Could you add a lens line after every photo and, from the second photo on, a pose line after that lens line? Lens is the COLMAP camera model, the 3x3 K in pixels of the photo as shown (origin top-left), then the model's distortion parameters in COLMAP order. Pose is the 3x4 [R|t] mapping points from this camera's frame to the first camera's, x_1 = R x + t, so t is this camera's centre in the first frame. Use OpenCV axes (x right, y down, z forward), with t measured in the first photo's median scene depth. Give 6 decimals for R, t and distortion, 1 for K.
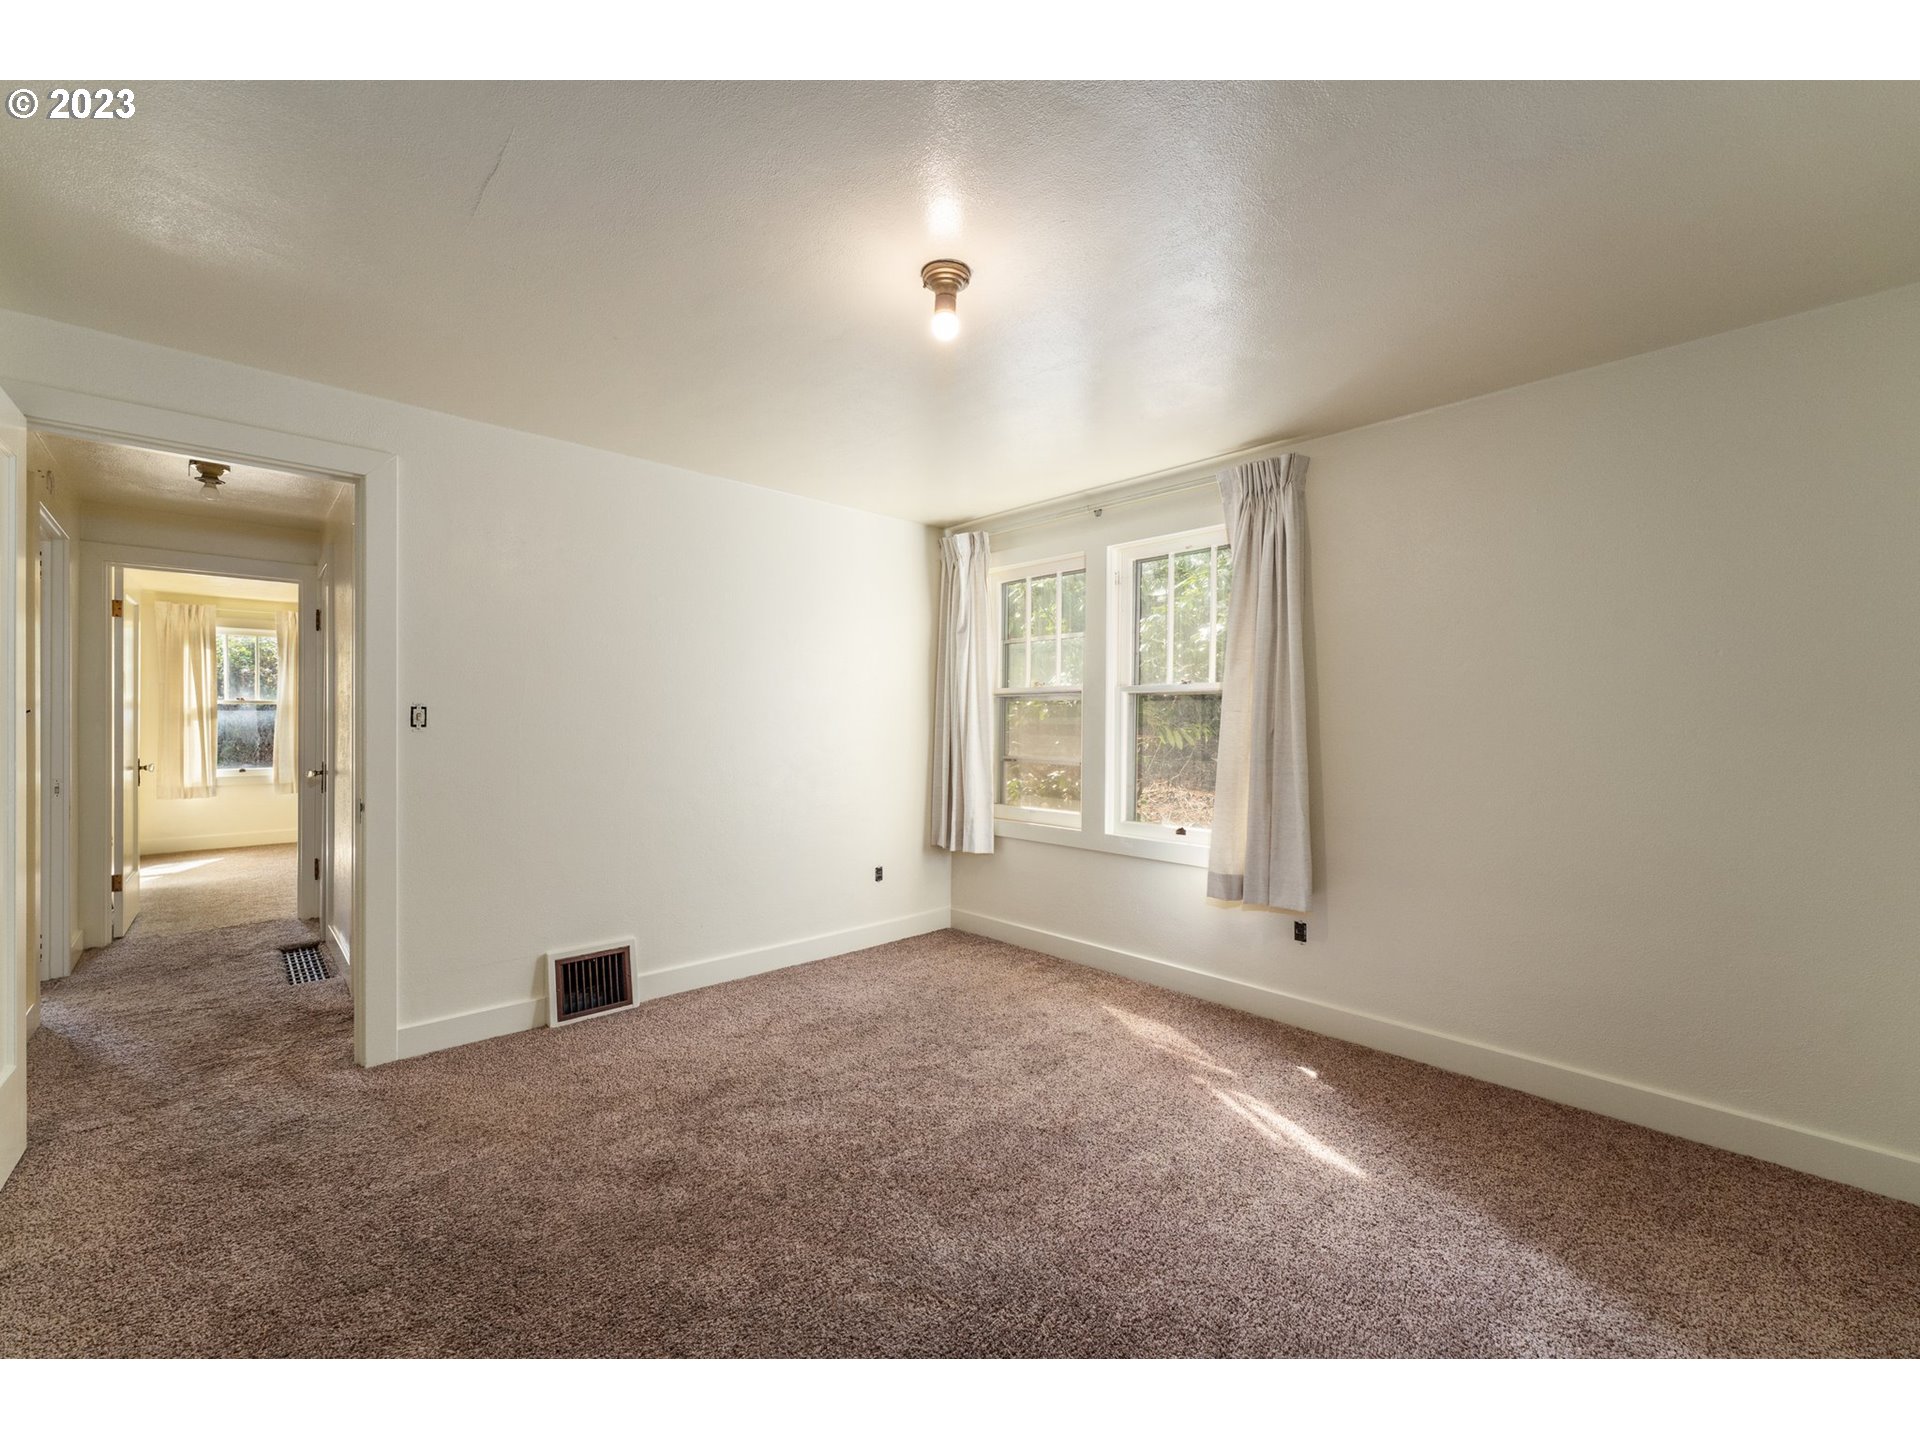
lens RADIAL K [[773.1, 0, 960.8], [0, 773.1, 719.1], [0, 0, 1]] dist [0.002632, -0.000756]
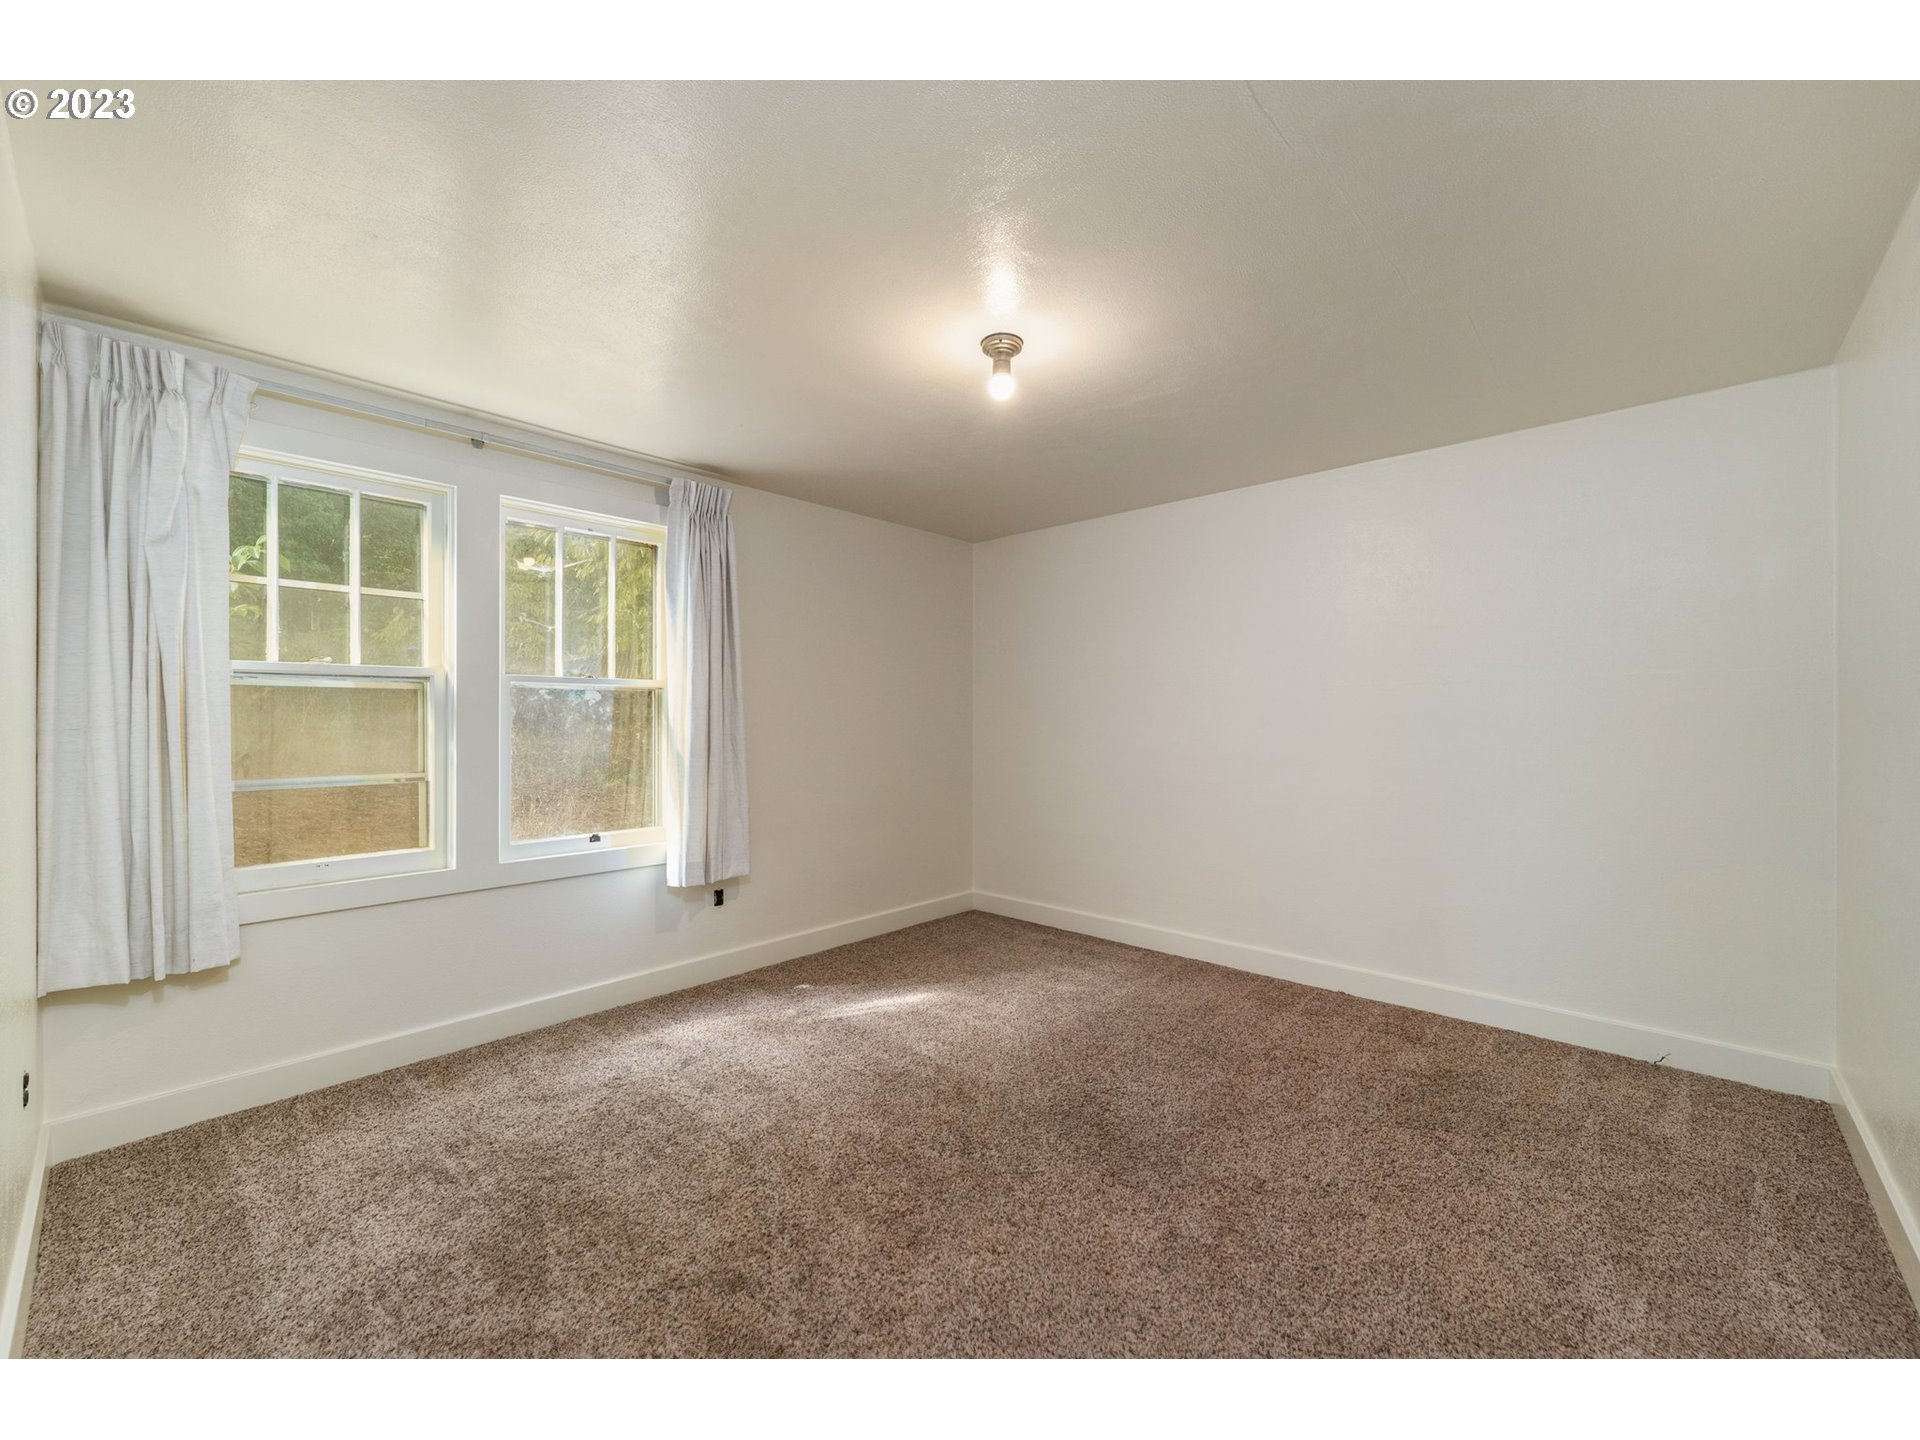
lens RADIAL K [[773.1, 0, 960.4], [0, 773.1, 719.7], [0, 0, 1]] dist [0.002632, -0.000756]
pose [[-0.058431, -0.010234, 0.998239, -0.806084], [0.001366, 0.999946, 0.010332, -0.005594], [-0.998291, 0.001967, -0.058413, 0.763329]]
